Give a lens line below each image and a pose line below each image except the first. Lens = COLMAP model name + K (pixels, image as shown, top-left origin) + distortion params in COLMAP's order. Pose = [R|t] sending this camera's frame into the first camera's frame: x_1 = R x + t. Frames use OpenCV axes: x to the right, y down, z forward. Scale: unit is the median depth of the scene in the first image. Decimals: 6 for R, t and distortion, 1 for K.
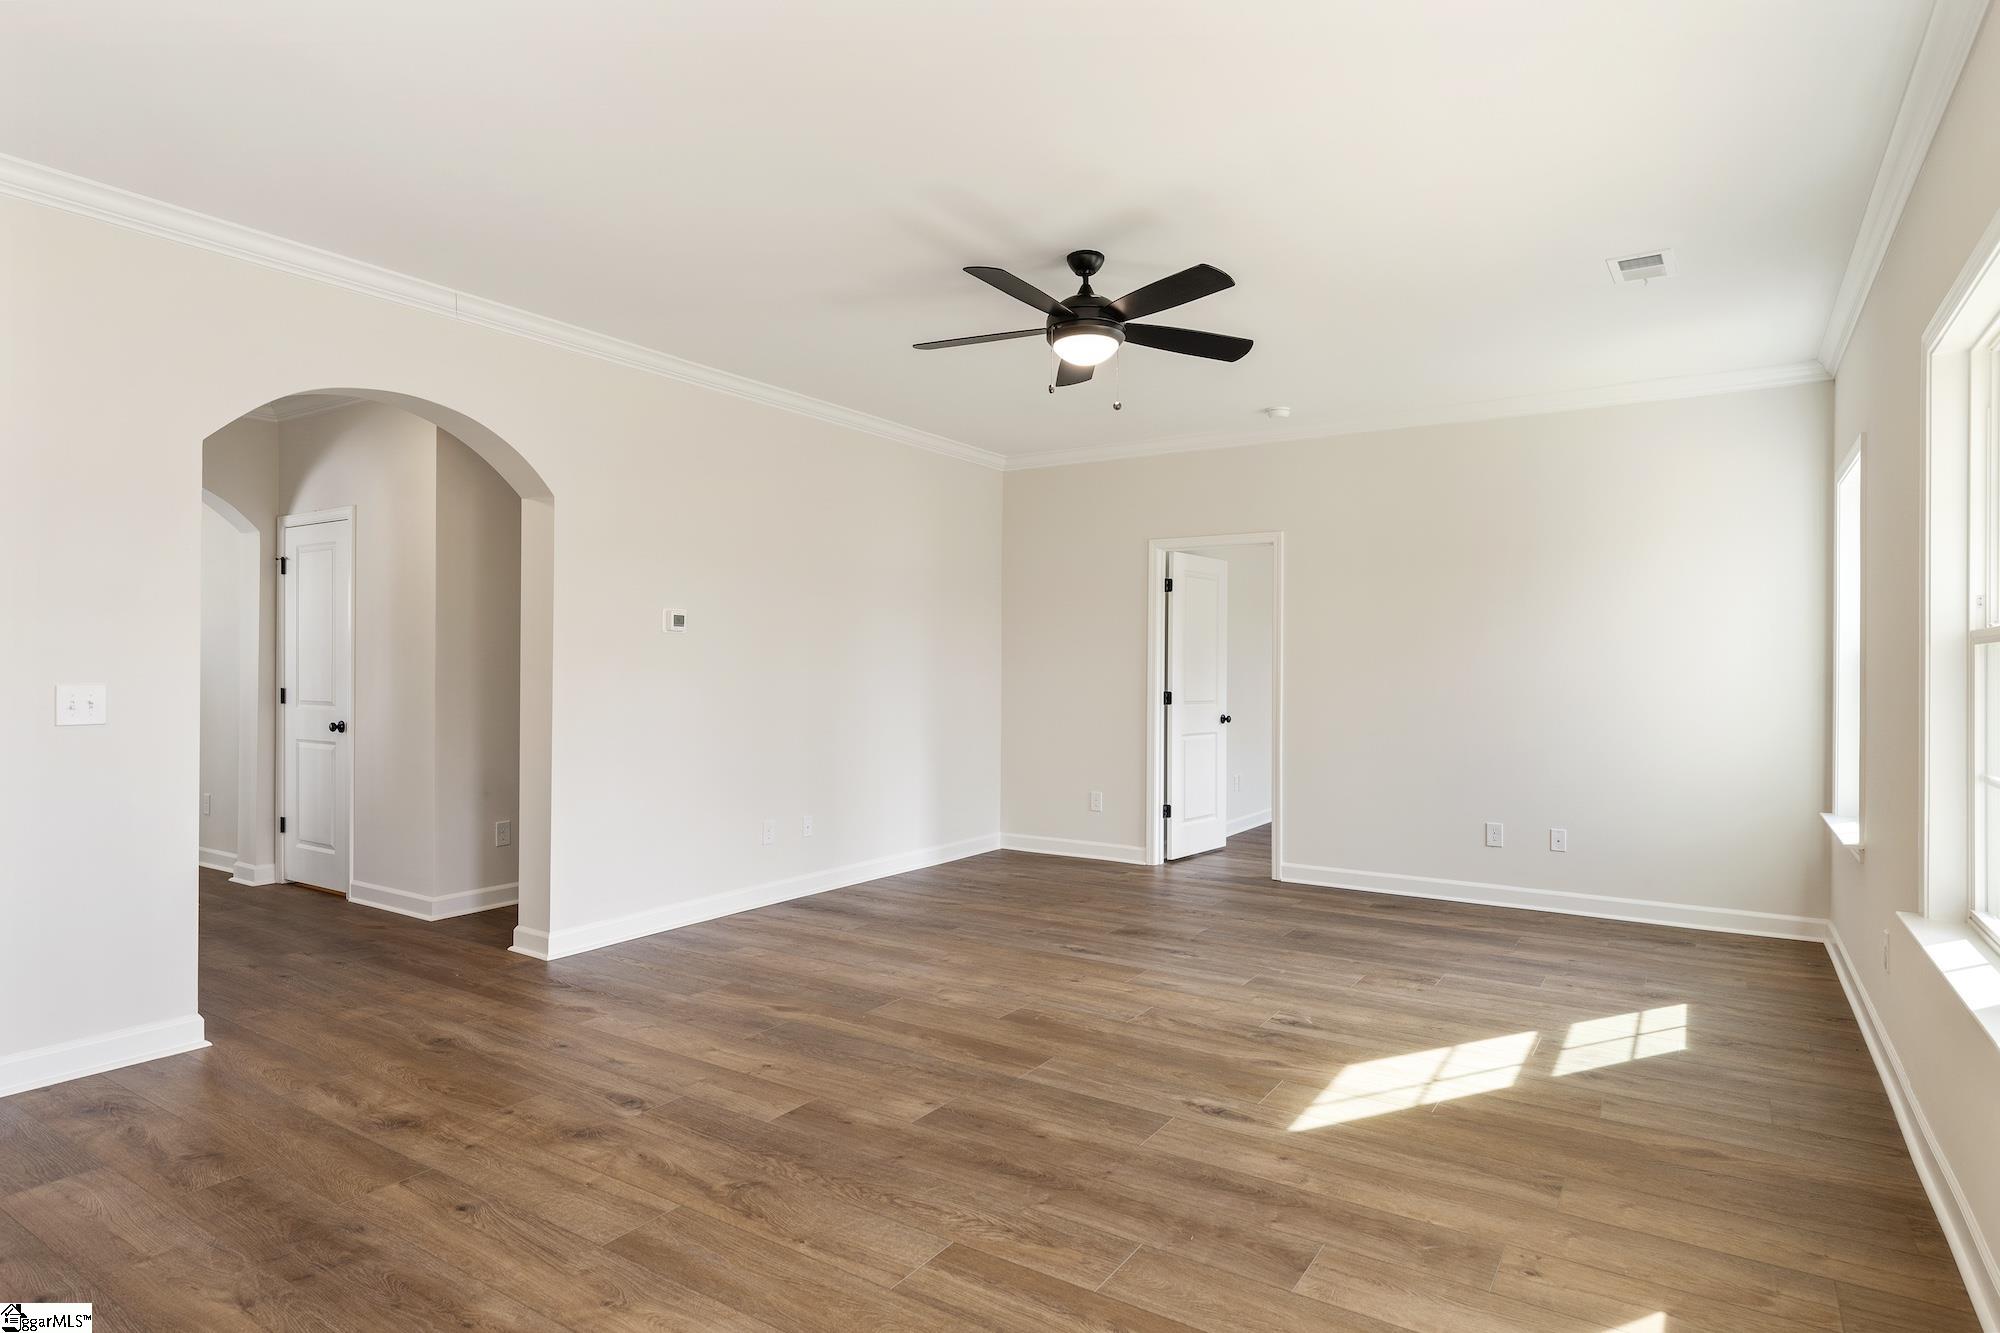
lens RADIAL K [[1111.4, 0, 1002.5], [0, 1111.4, 664.2], [0, 0, 1]] dist [0.006639, 0.000105]
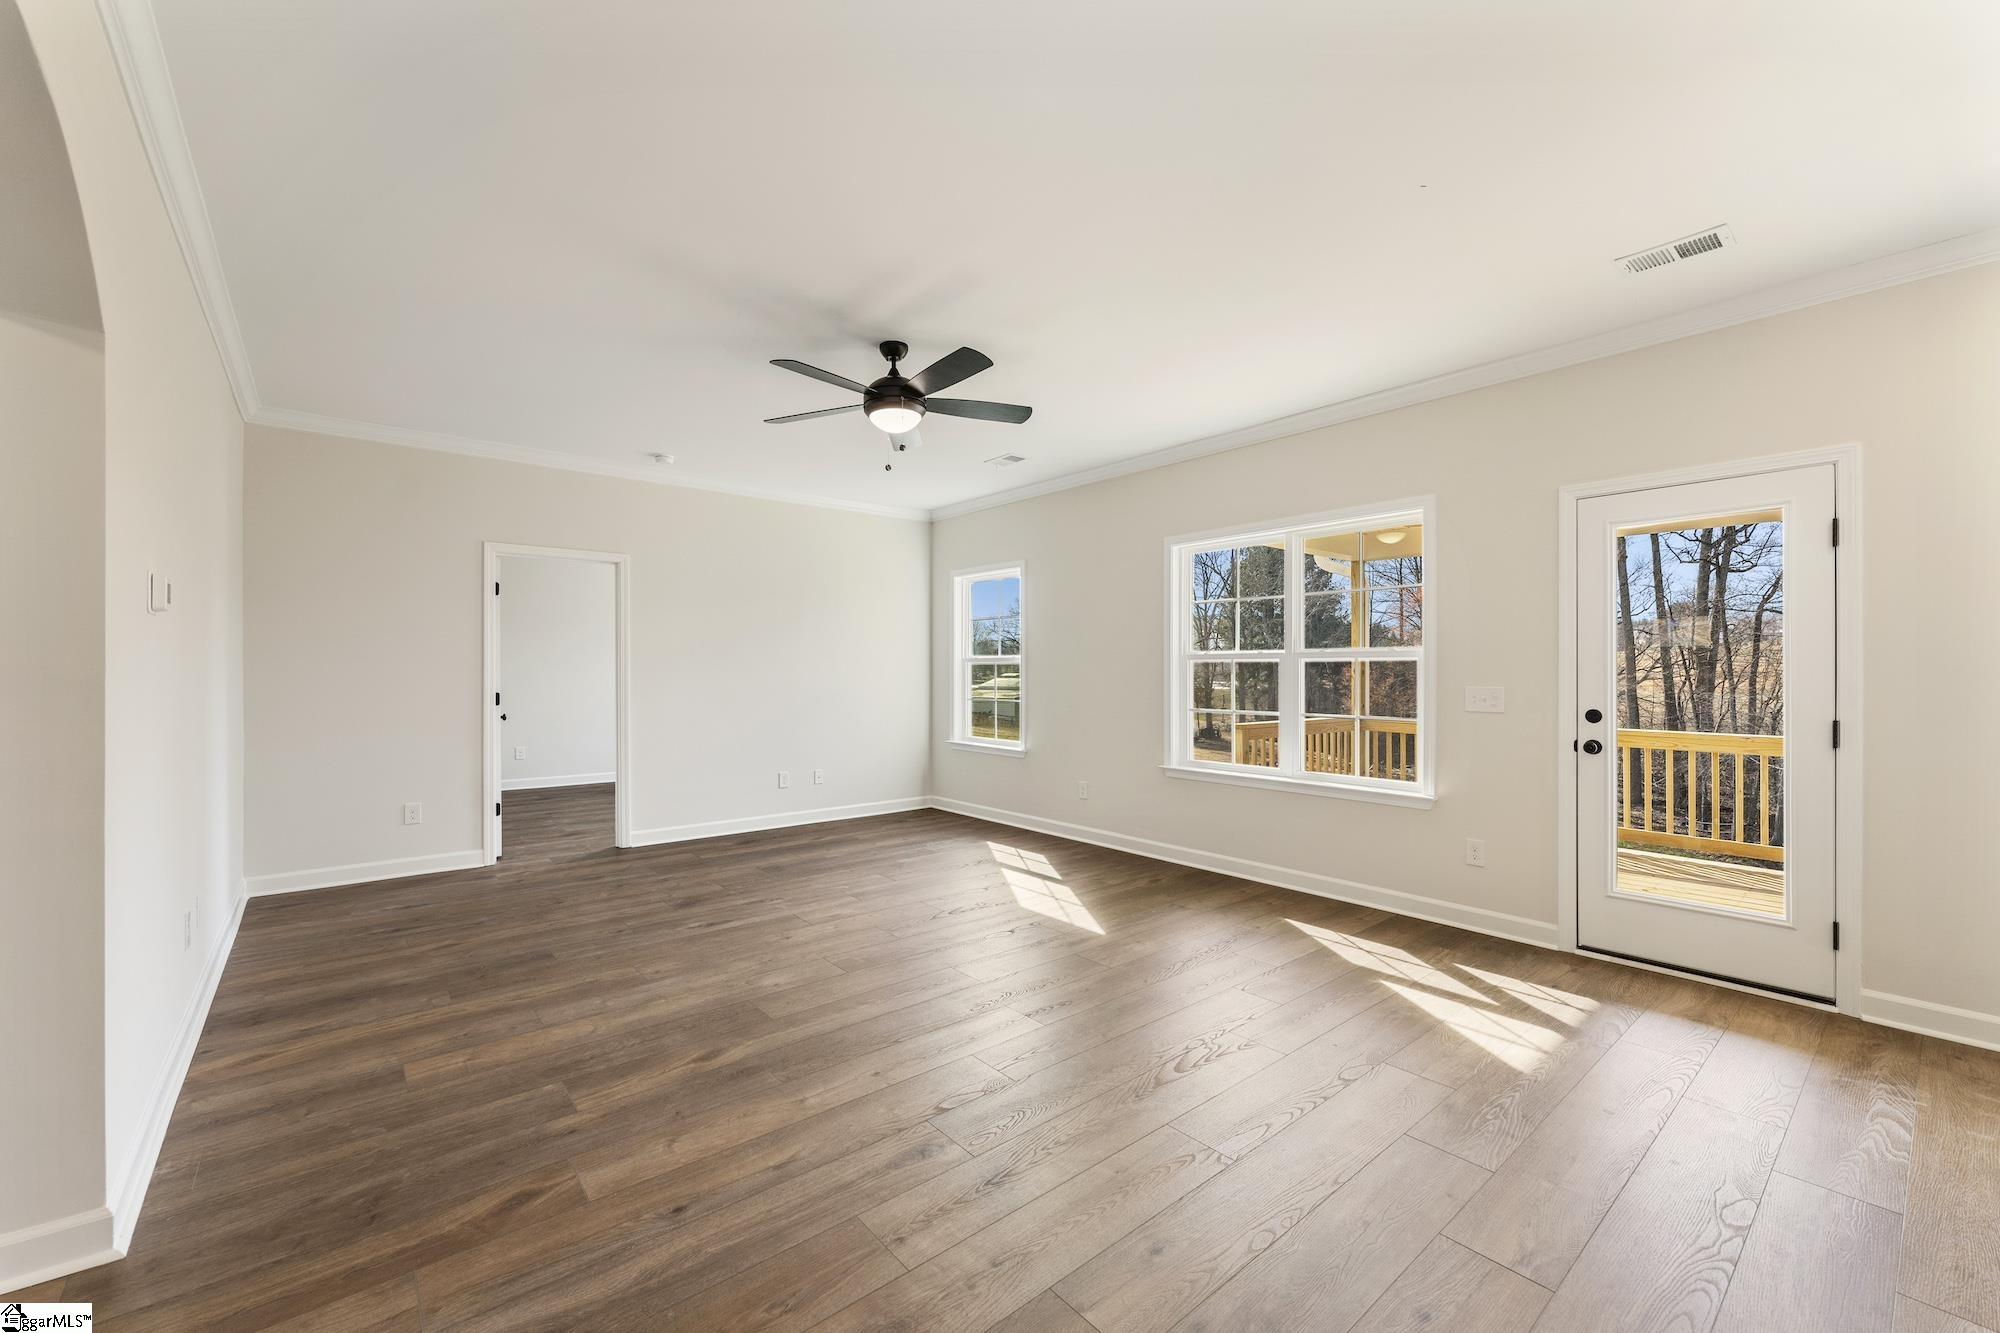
lens RADIAL K [[804.6, 0, 995.1], [0, 804.6, 676.0], [0, 0, 1]] dist [0.007560, -0.000058]
pose [[0.298147, -0.012997, 0.954431, -0.649429], [0.003277, 0.999915, 0.012593, 0.000974], [-0.954514, -0.000627, 0.298165, 0.523062]]
